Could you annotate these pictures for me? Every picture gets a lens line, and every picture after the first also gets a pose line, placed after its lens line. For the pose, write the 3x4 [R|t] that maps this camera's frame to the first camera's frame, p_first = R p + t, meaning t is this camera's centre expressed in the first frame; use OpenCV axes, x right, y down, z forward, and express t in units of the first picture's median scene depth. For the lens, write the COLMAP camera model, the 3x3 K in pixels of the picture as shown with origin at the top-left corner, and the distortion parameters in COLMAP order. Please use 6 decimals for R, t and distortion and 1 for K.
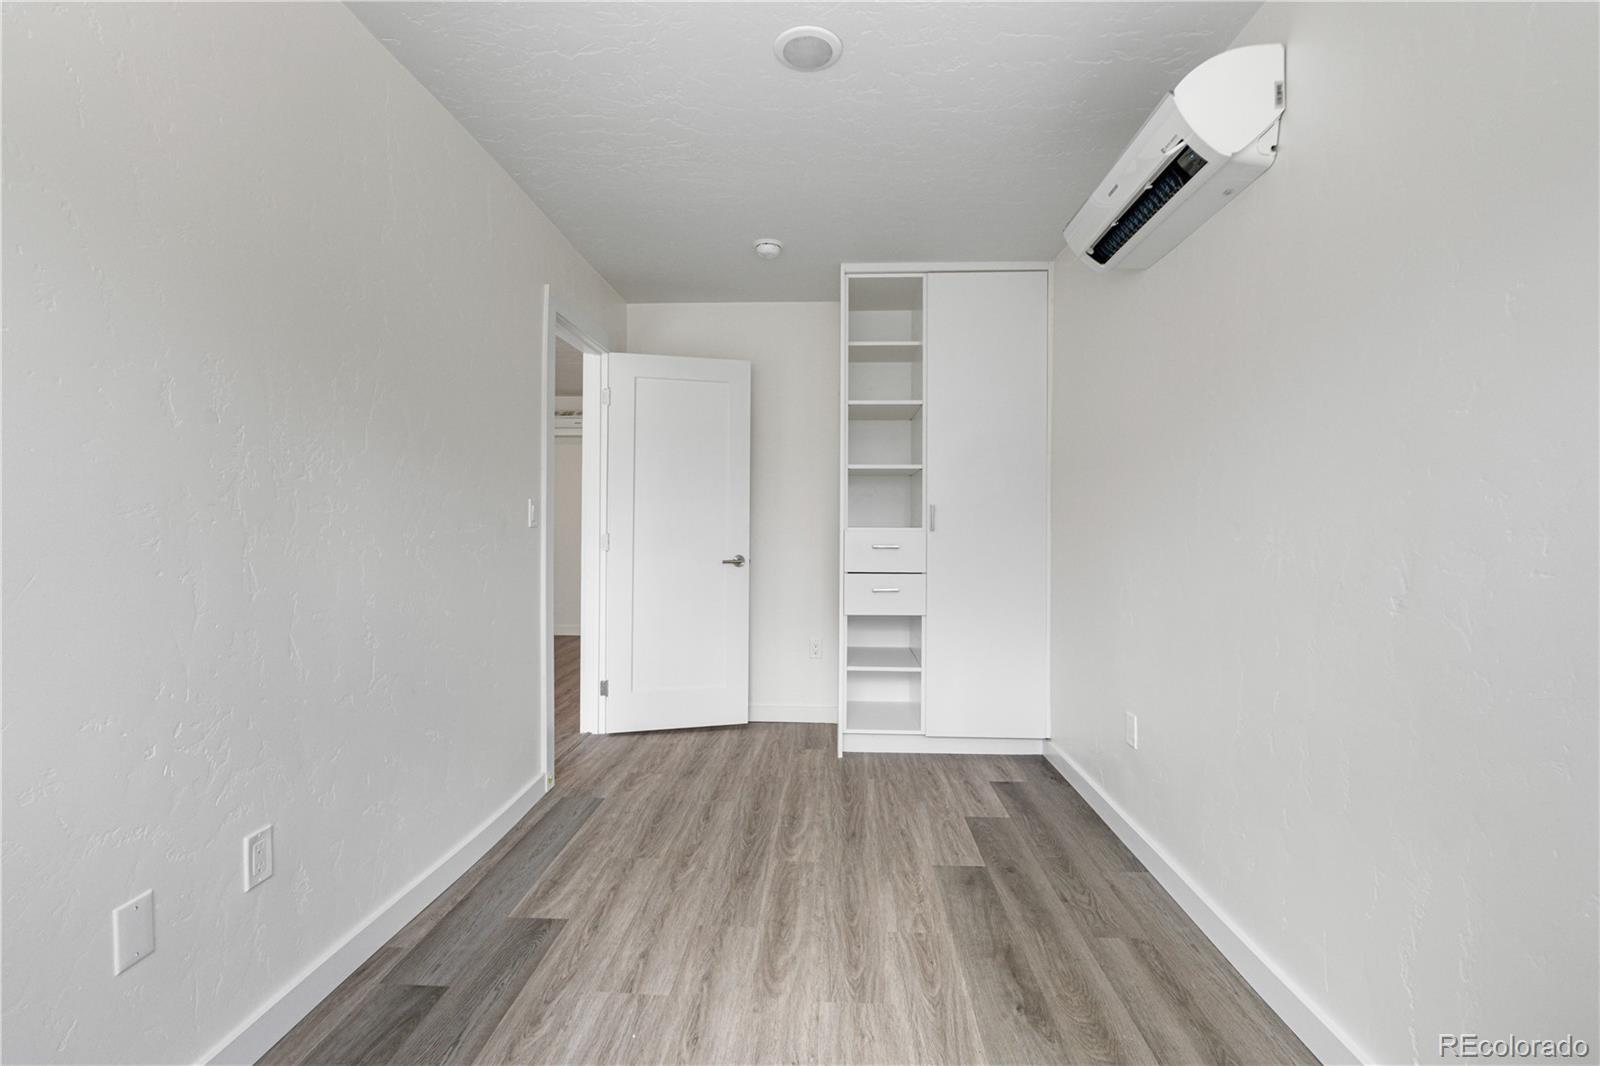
lens RADIAL K [[720.7, 0, 804.3], [0, 720.7, 529.0], [0, 0, 1]] dist [-0.000459, 0.000338]
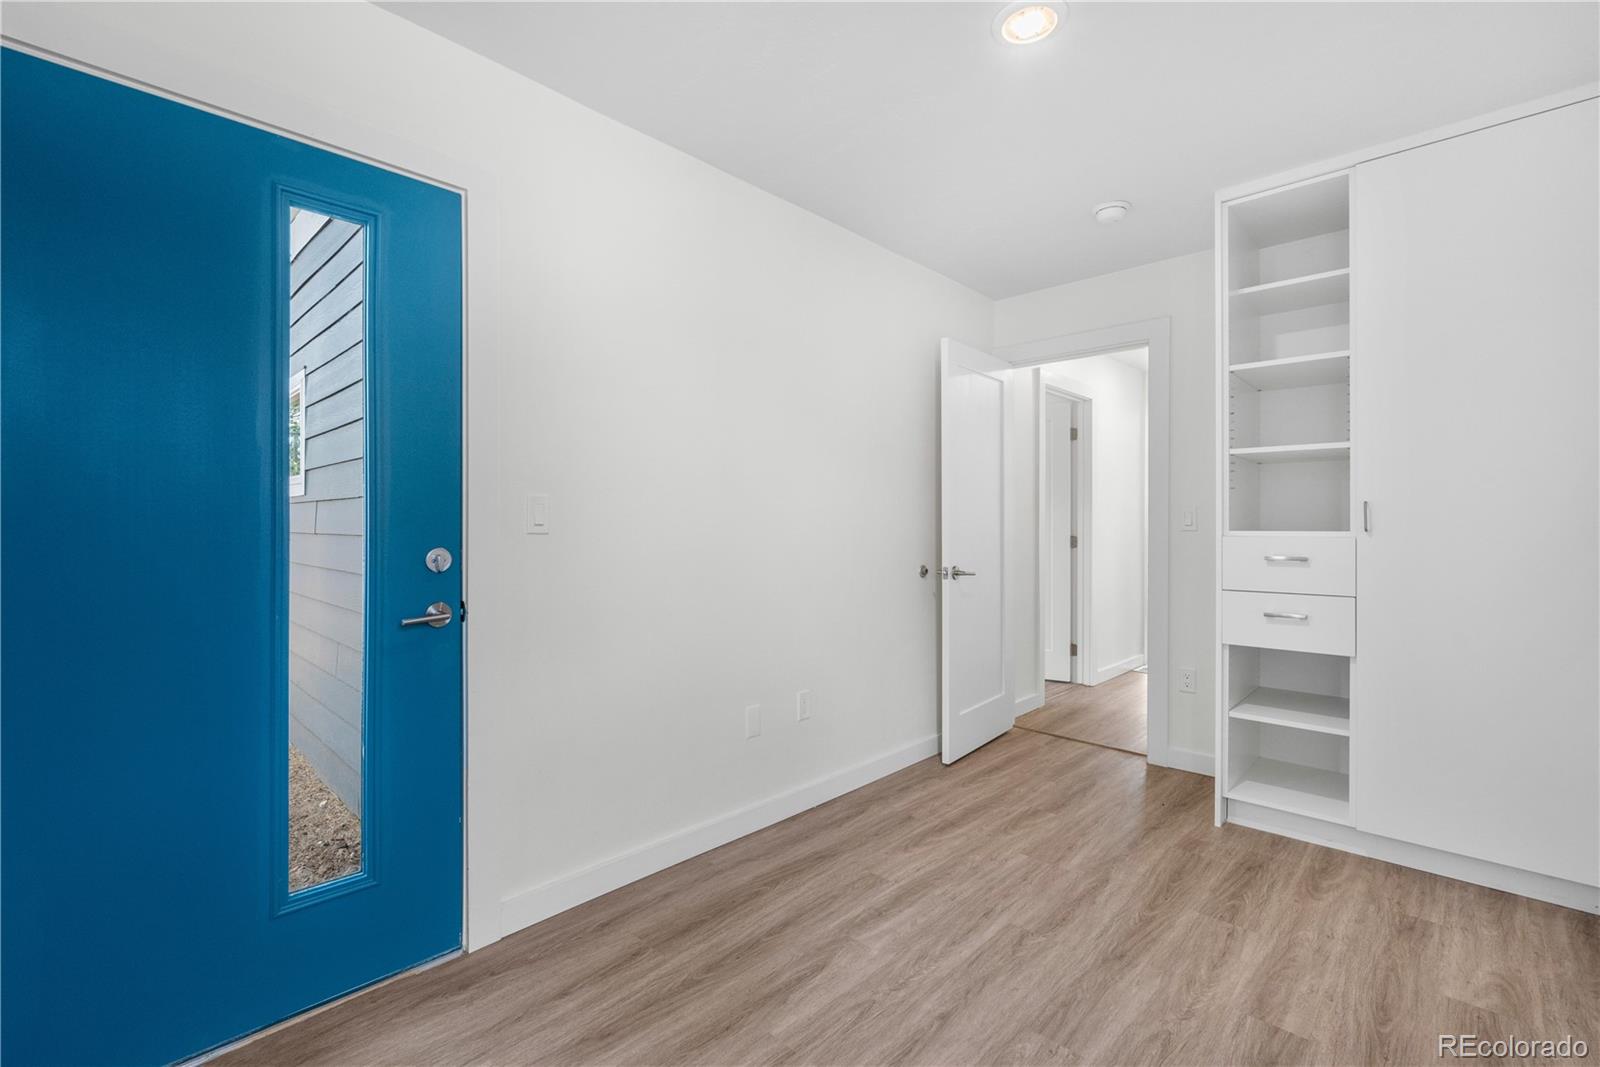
lens RADIAL K [[720.7, 0, 805.2], [0, 720.7, 533.1], [0, 0, 1]] dist [-0.000459, 0.000338]
pose [[0.754416, 0.000299, -0.656397, 0.224640], [-0.000703, 1.000000, -0.000352, 0.000319], [0.656397, 0.000726, 0.754416, 0.121533]]
